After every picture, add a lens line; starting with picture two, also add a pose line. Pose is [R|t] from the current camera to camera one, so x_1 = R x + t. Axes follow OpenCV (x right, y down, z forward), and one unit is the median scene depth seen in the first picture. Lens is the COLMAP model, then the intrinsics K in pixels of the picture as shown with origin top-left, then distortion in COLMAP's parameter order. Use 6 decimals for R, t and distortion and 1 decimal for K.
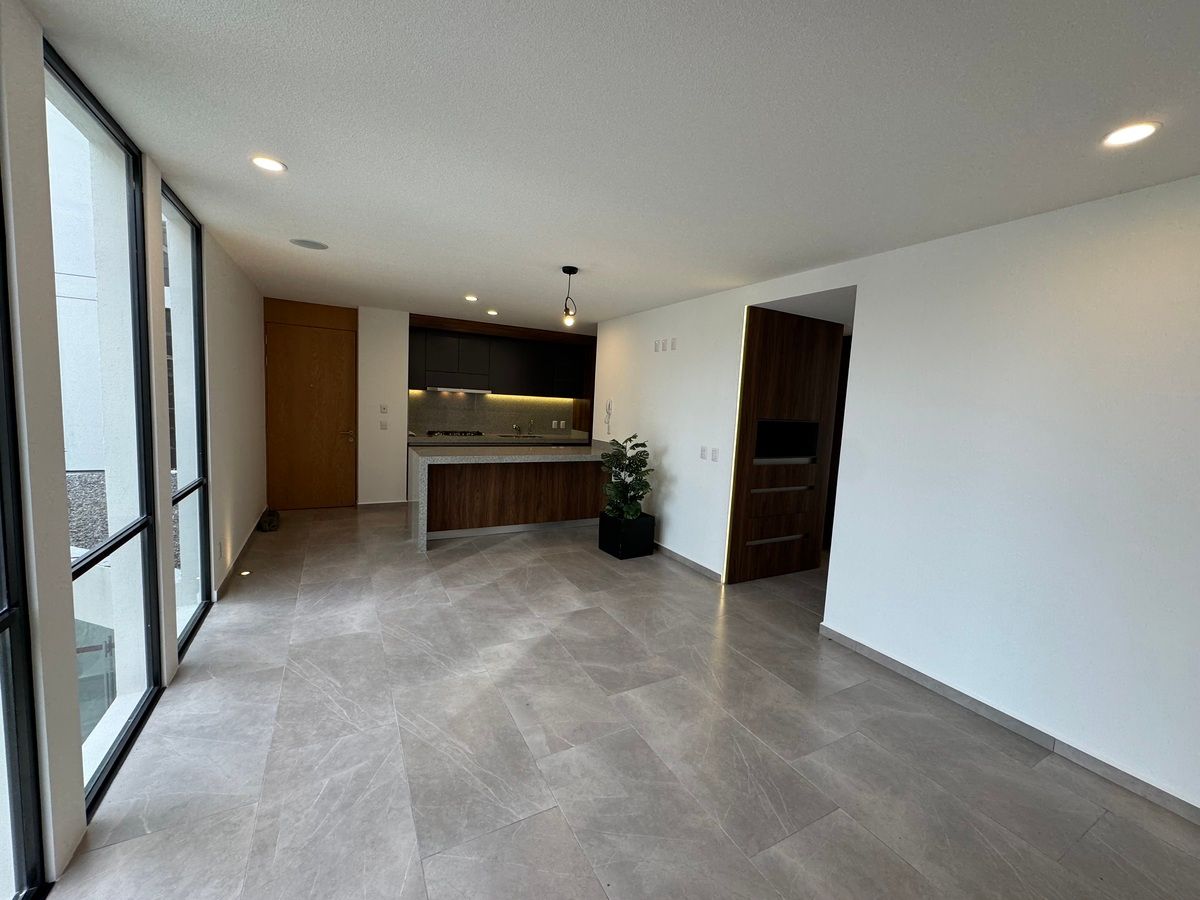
lens RADIAL K [[479.0, 0, 600.0], [0, 479.0, 450.0], [0, 0, 1]] dist [-0.000724, -0.000420]
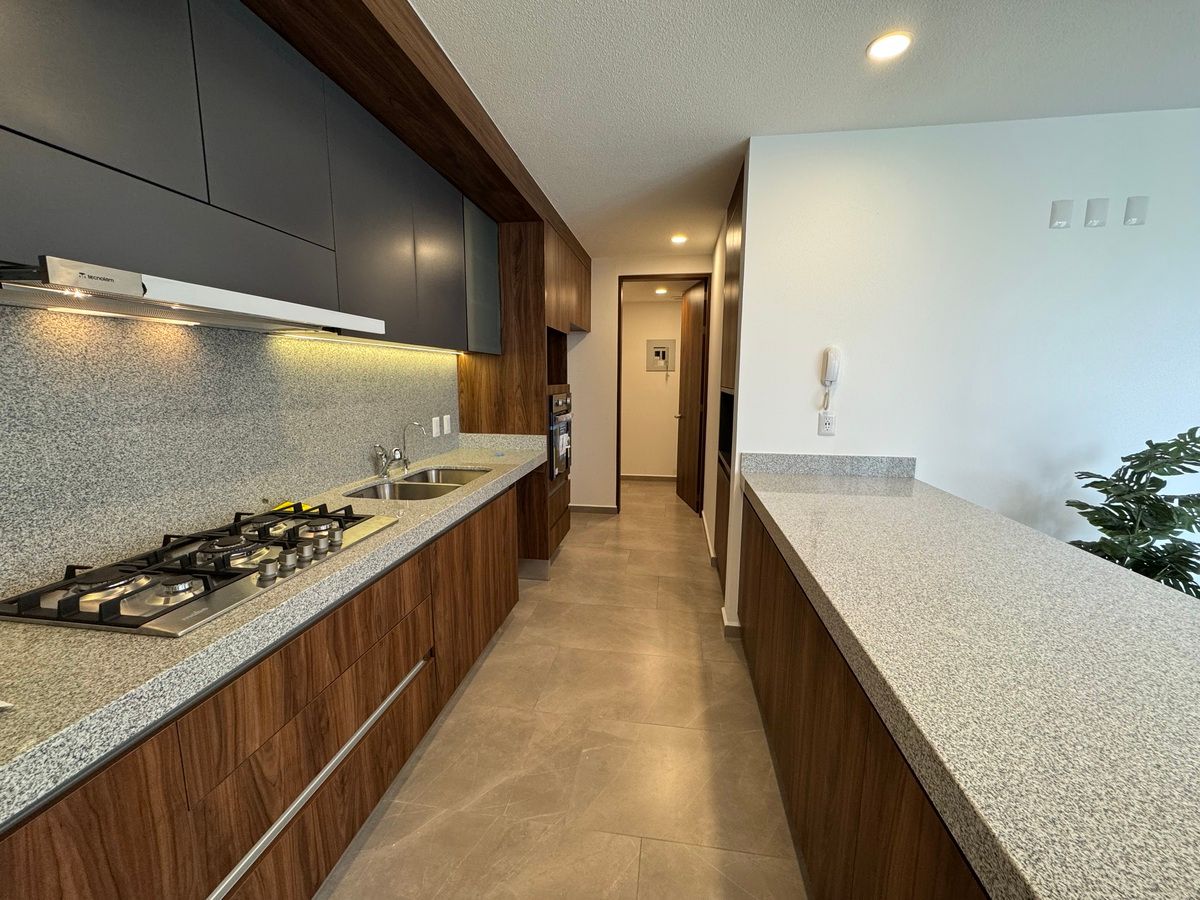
lens RADIAL K [[482.2, 0, 600.0], [0, 482.2, 450.0], [0, 0, 1]] dist [0.000691, -0.000021]
pose [[0.607466, -0.169248, 0.776106, -0.563690], [0.110269, 0.985545, 0.128612, -0.127890], [-0.786655, 0.007453, 0.617348, 1.231257]]
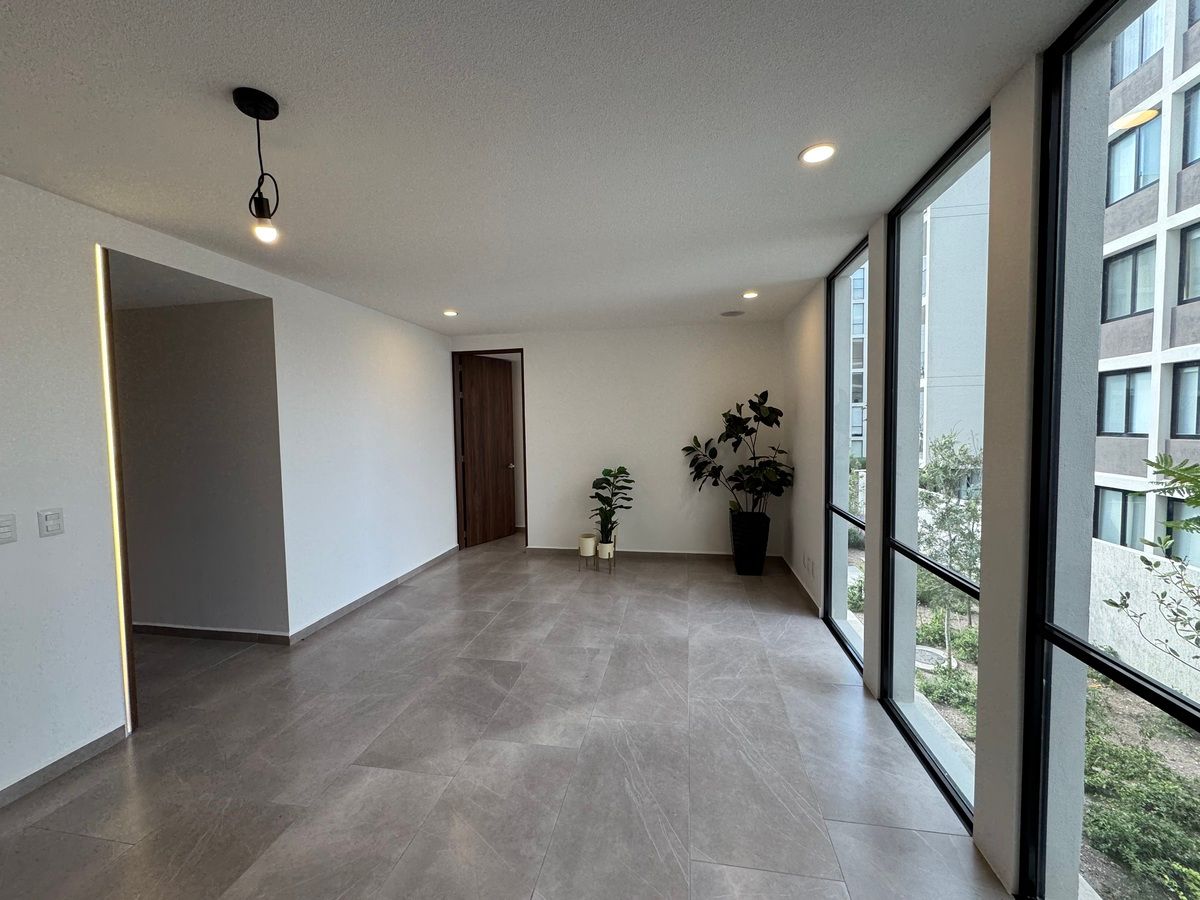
lens RADIAL K [[479.0, 0, 600.0], [0, 479.0, 450.0], [0, 0, 1]] dist [-0.000724, -0.000420]
pose [[-0.778212, -0.072251, 0.623831, -0.484885], [0.038421, 0.986021, 0.162128, -0.117601], [-0.626825, 0.150138, -0.764558, 0.998644]]
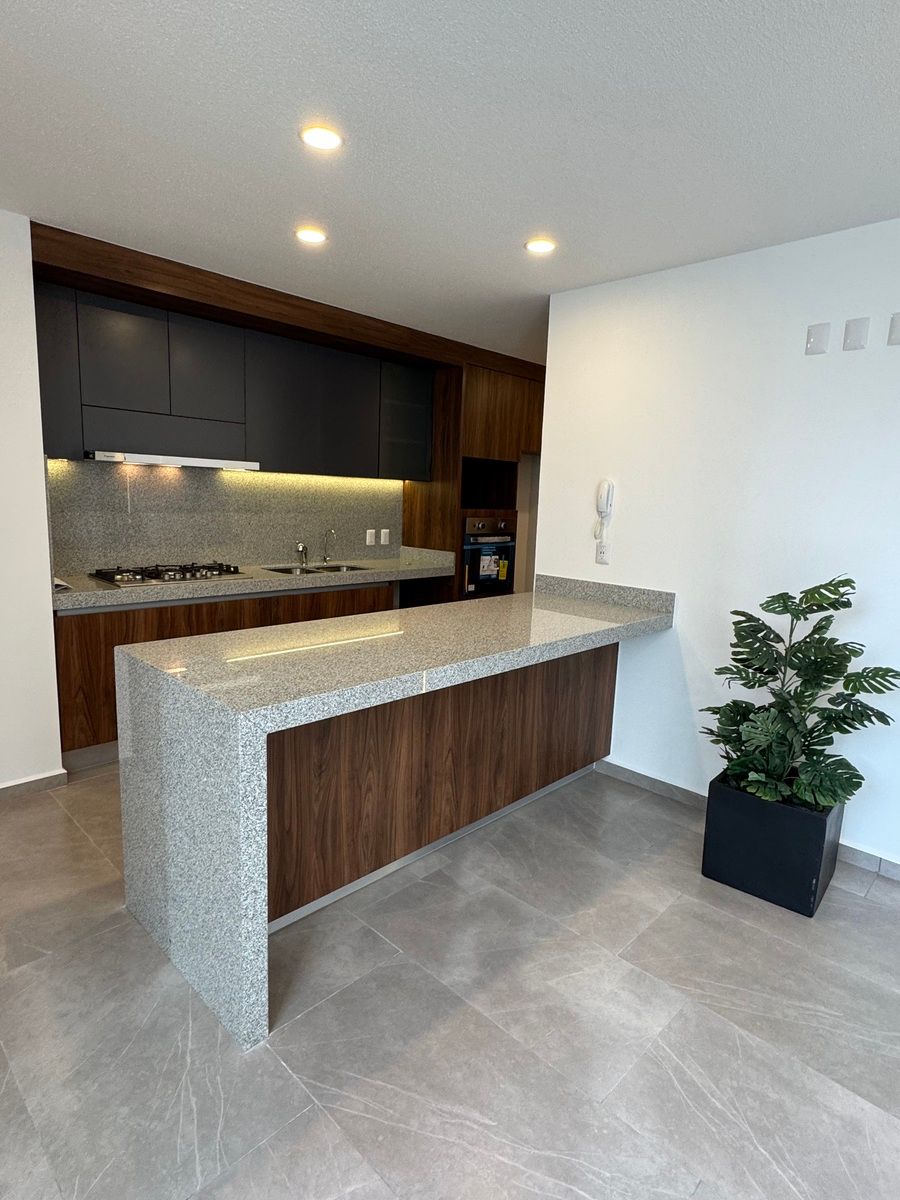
lens RADIAL K [[653.7, 0, 450.0], [0, 653.7, 600.0], [0, 0, 1]] dist [0.000245, 0.000194]
pose [[0.955956, -0.061448, 0.287006, -0.379129], [0.041413, 0.996295, 0.075370, -0.068389], [-0.290574, -0.060165, 0.954959, 0.665956]]
